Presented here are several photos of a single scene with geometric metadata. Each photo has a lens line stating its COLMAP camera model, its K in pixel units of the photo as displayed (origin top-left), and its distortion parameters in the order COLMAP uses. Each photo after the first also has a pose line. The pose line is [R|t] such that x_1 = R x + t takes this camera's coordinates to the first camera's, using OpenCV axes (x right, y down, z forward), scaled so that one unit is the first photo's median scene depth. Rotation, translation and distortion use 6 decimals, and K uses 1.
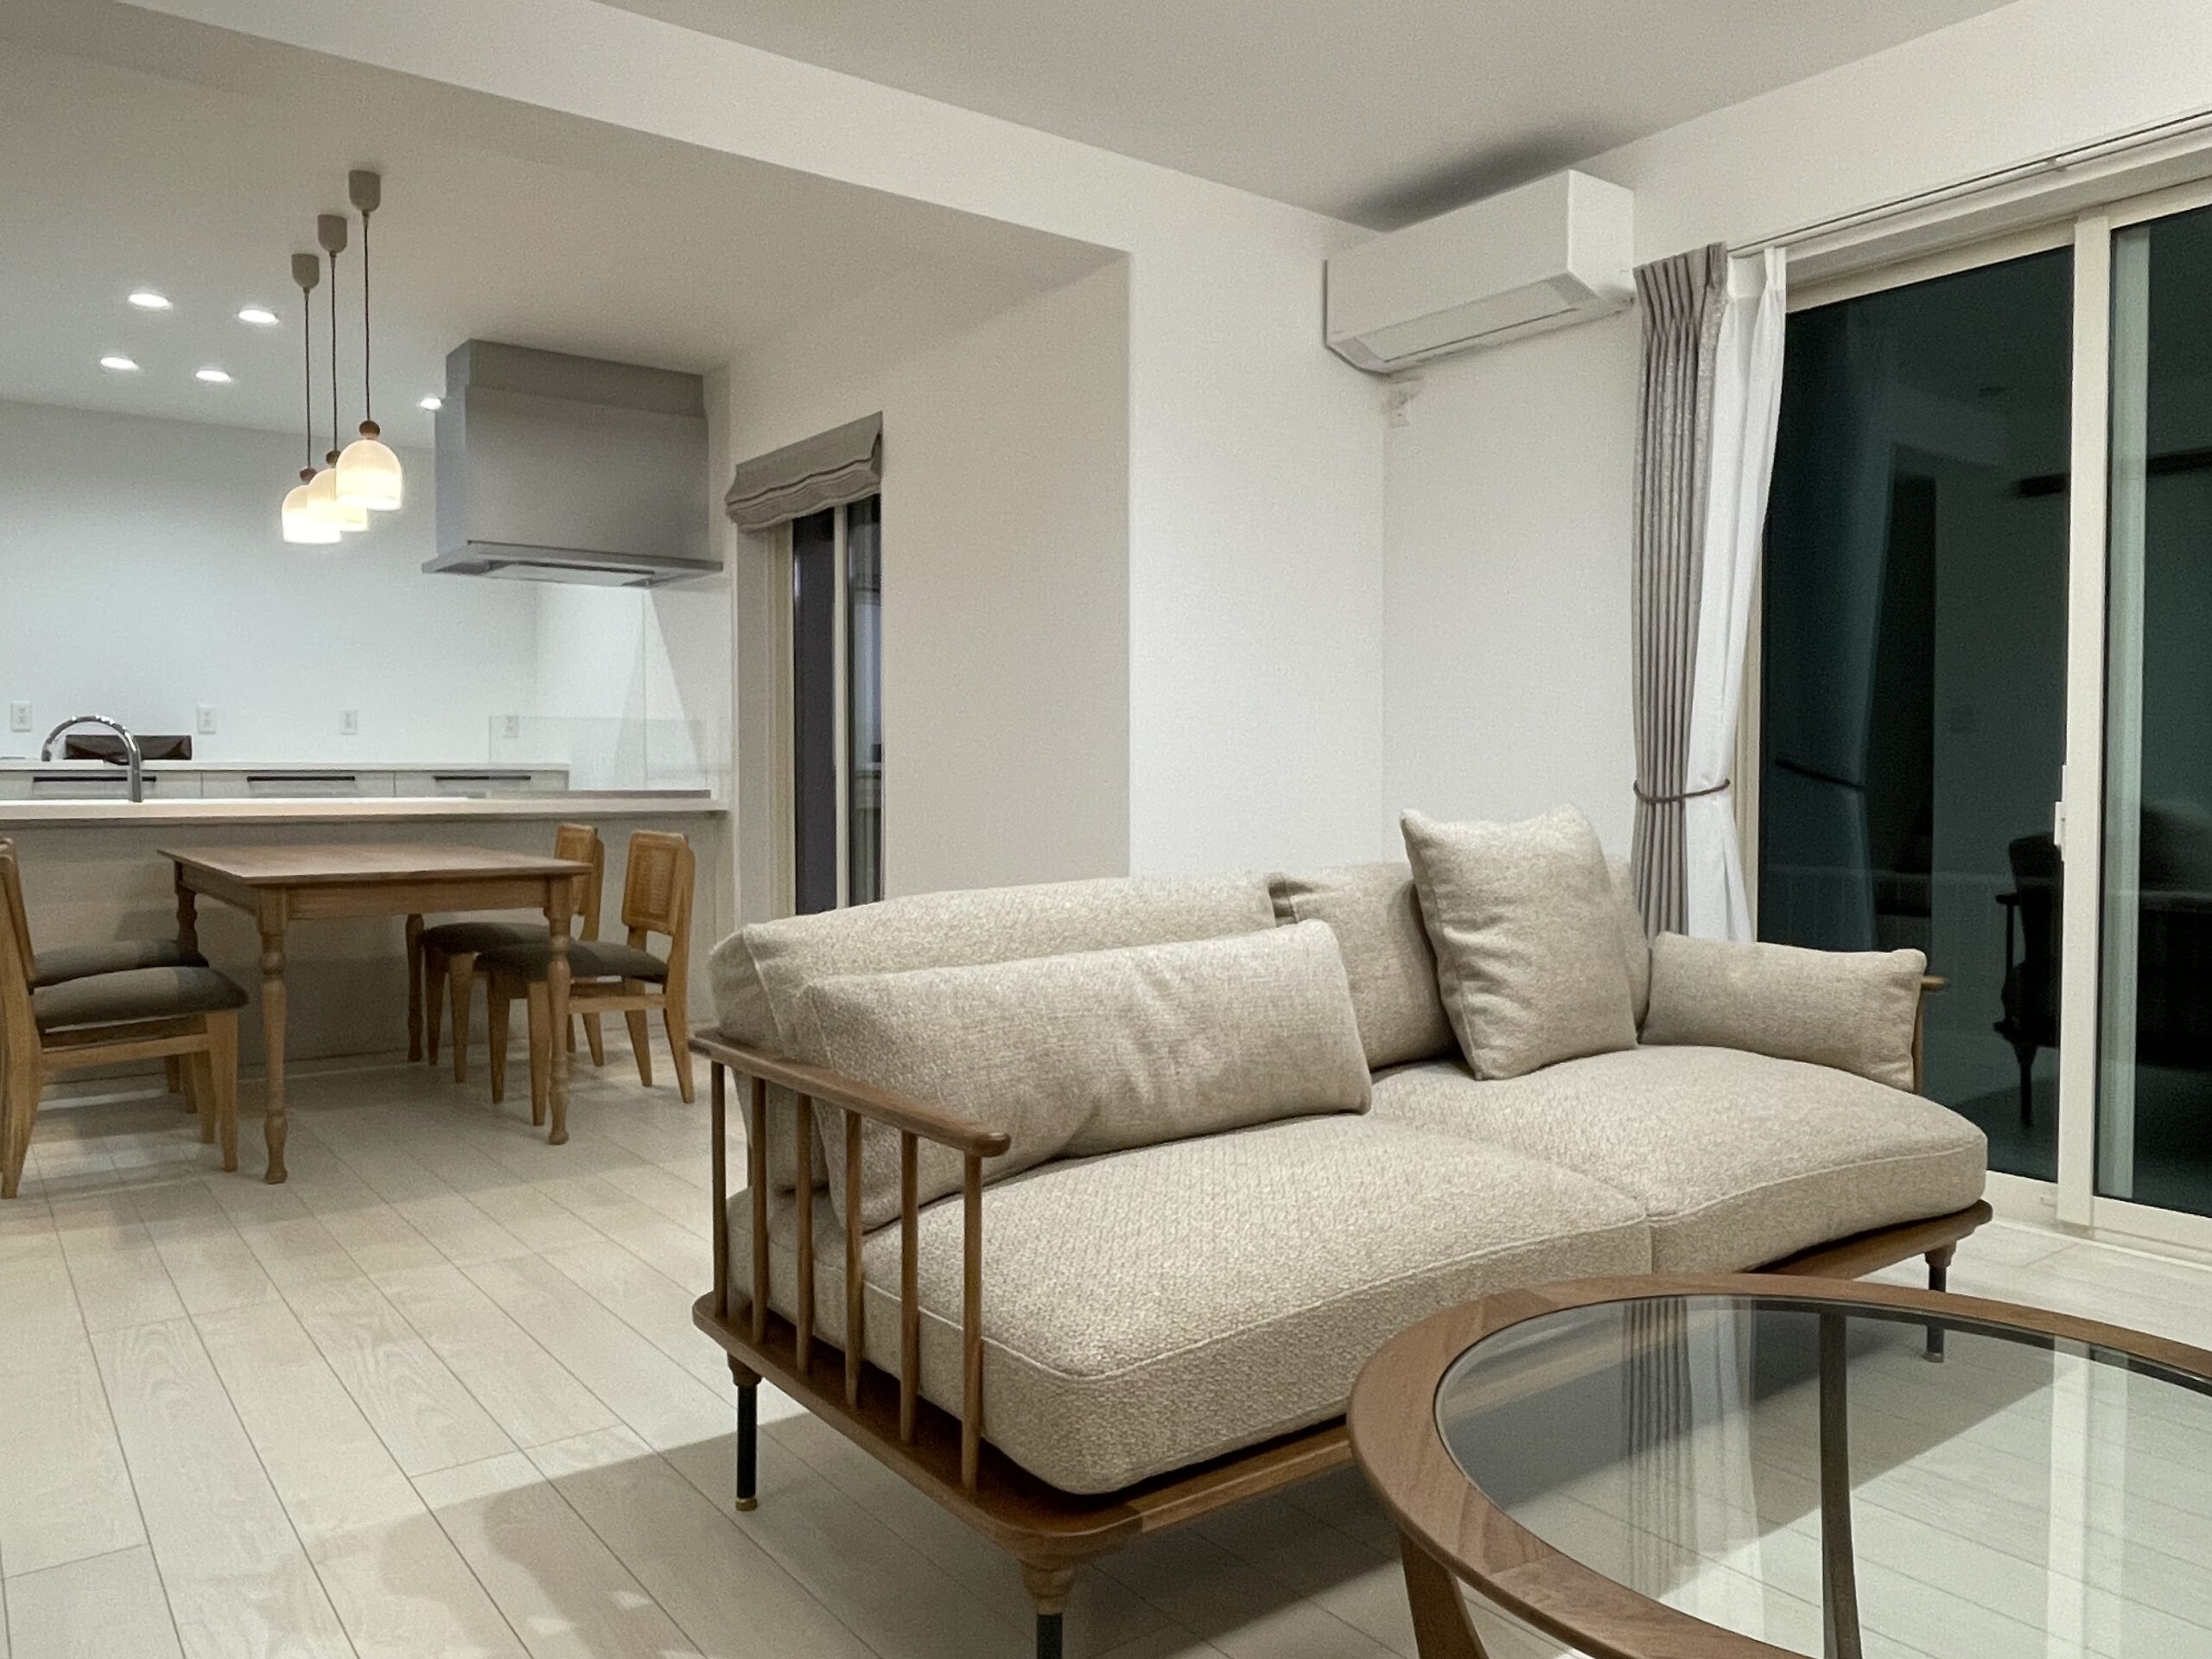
lens RADIAL K [[1590.2, 0, 1101.3], [0, 1590.2, 822.7], [0, 0, 1]] dist [-0.004234, 0.000032]
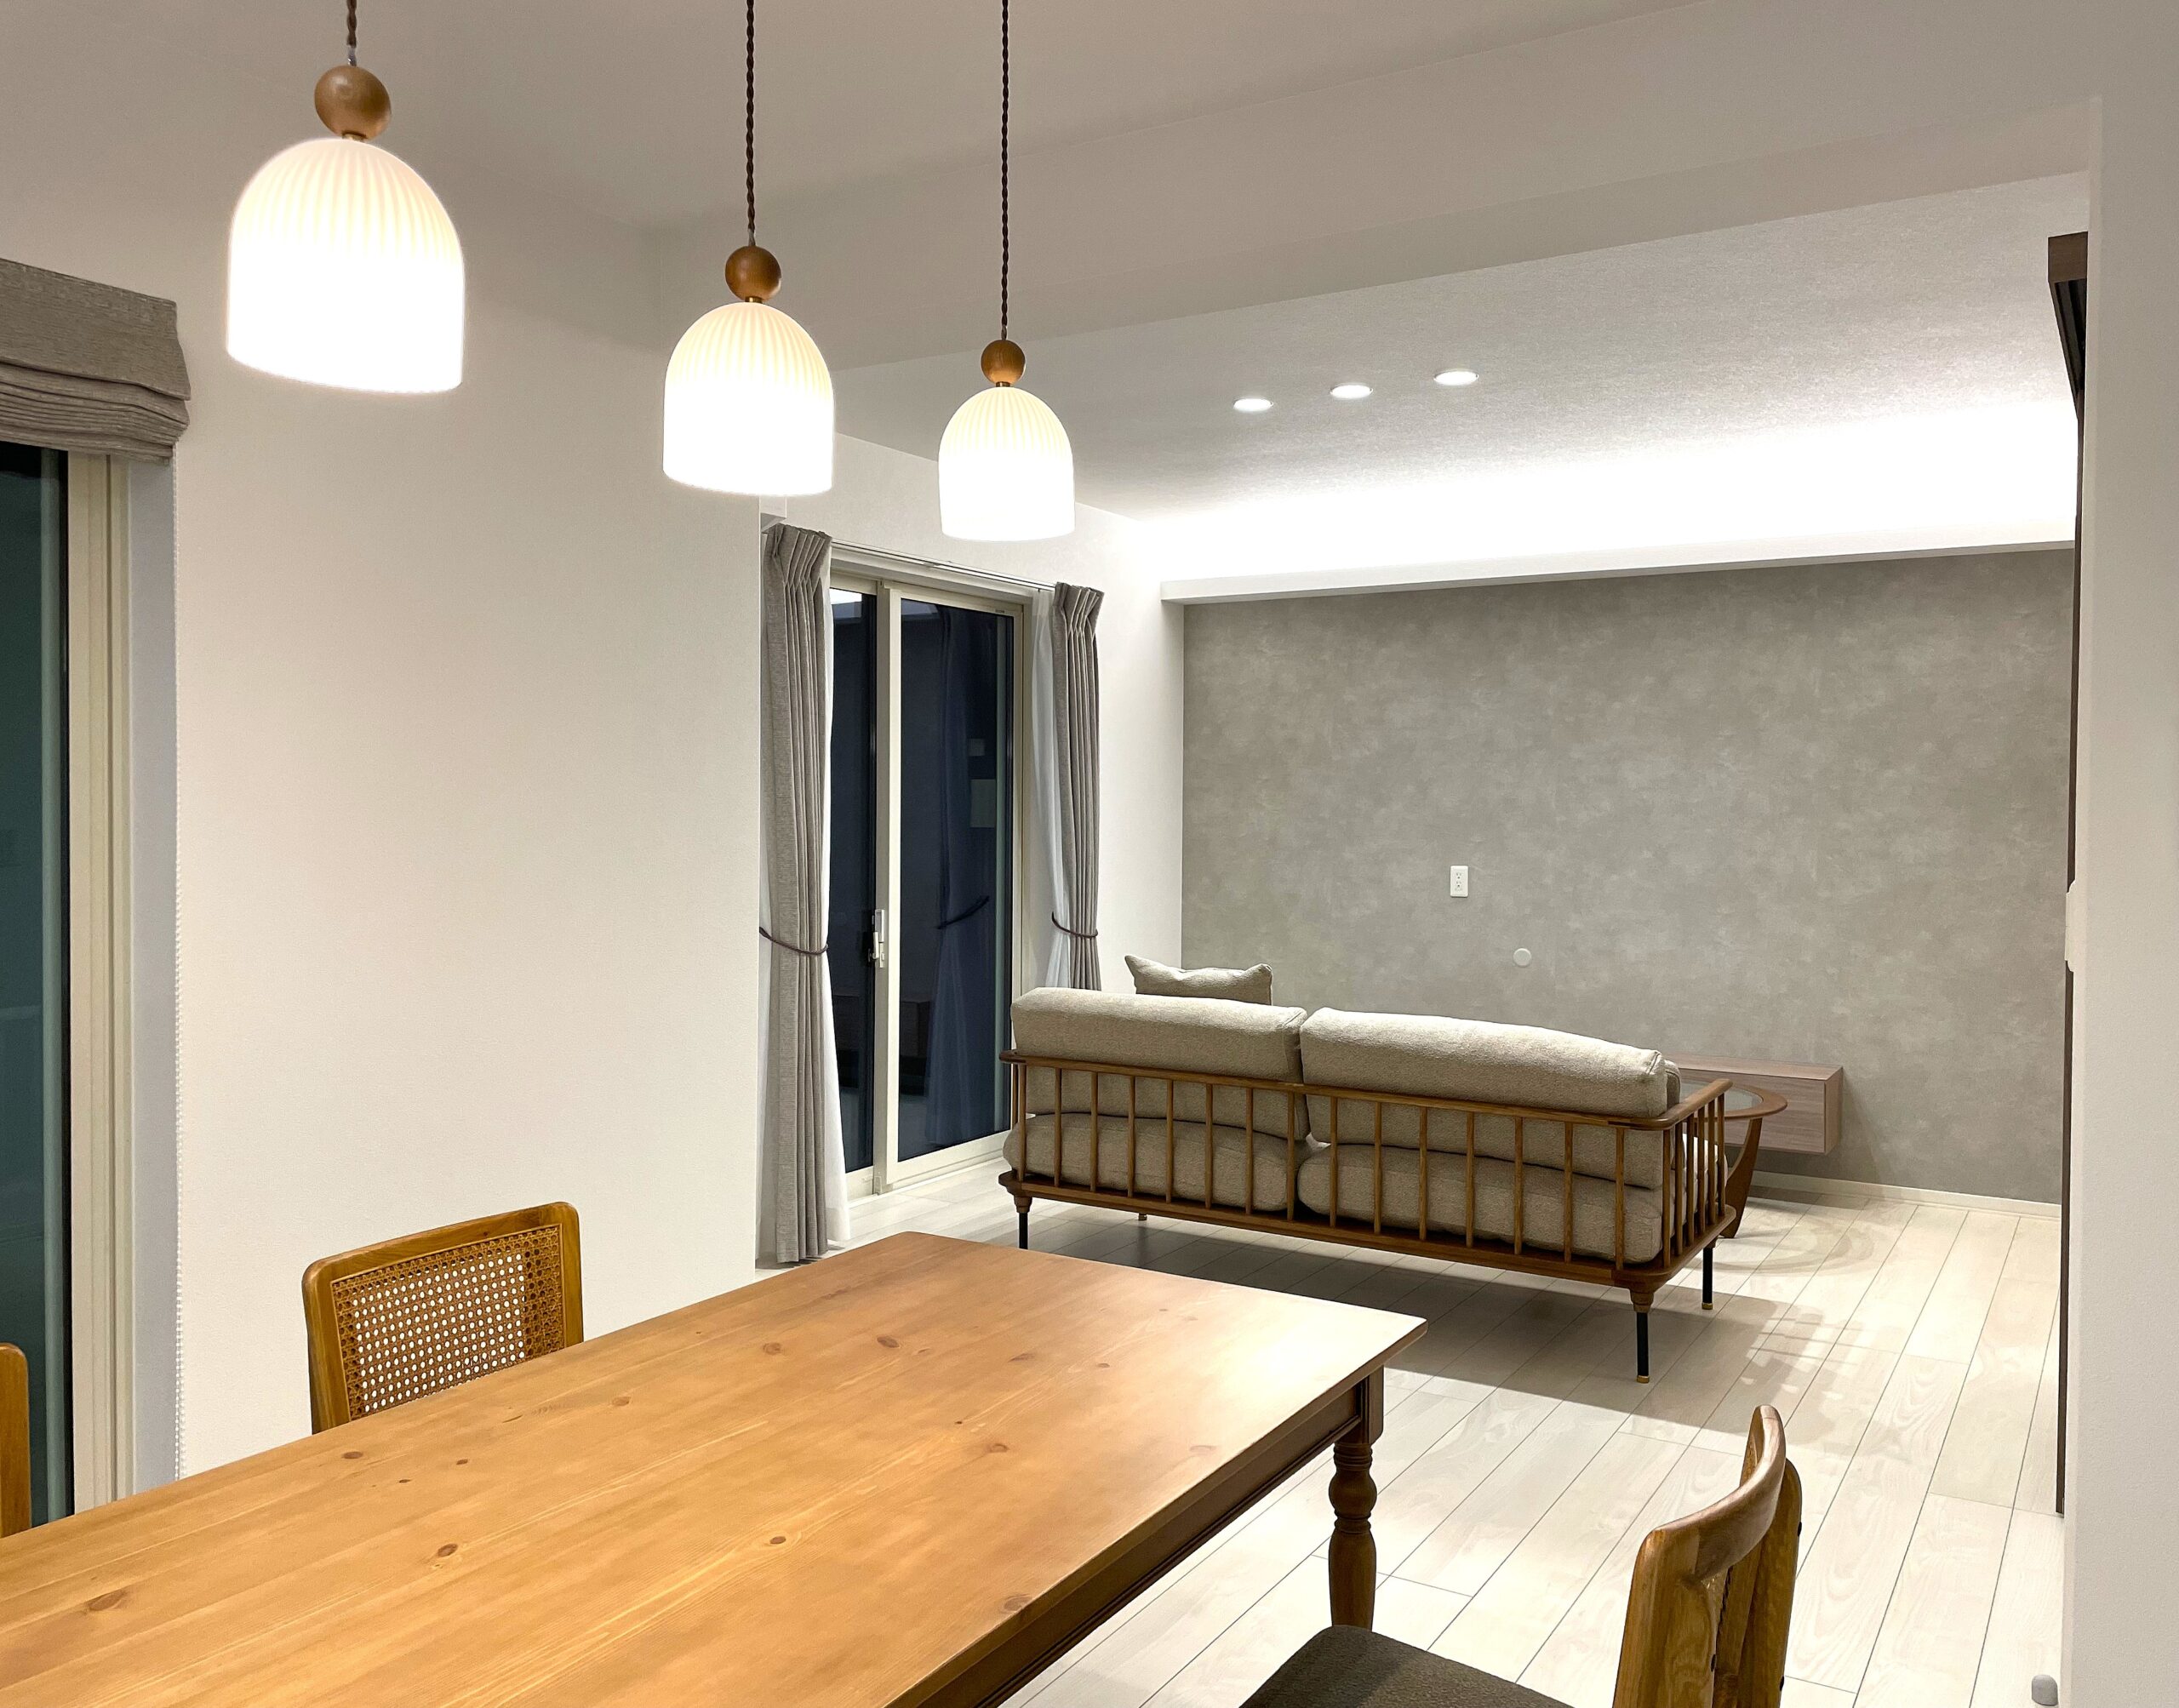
lens RADIAL K [[1728.4, 0, 1084.1], [0, 1728.4, 851.6], [0, 0, 1]] dist [-0.005651, -0.007013]
pose [[-0.362109, -0.031519, 0.931603, -1.860175], [0.031028, 0.998467, 0.045841, -0.281909], [-0.931619, 0.045505, -0.360576, 2.356930]]
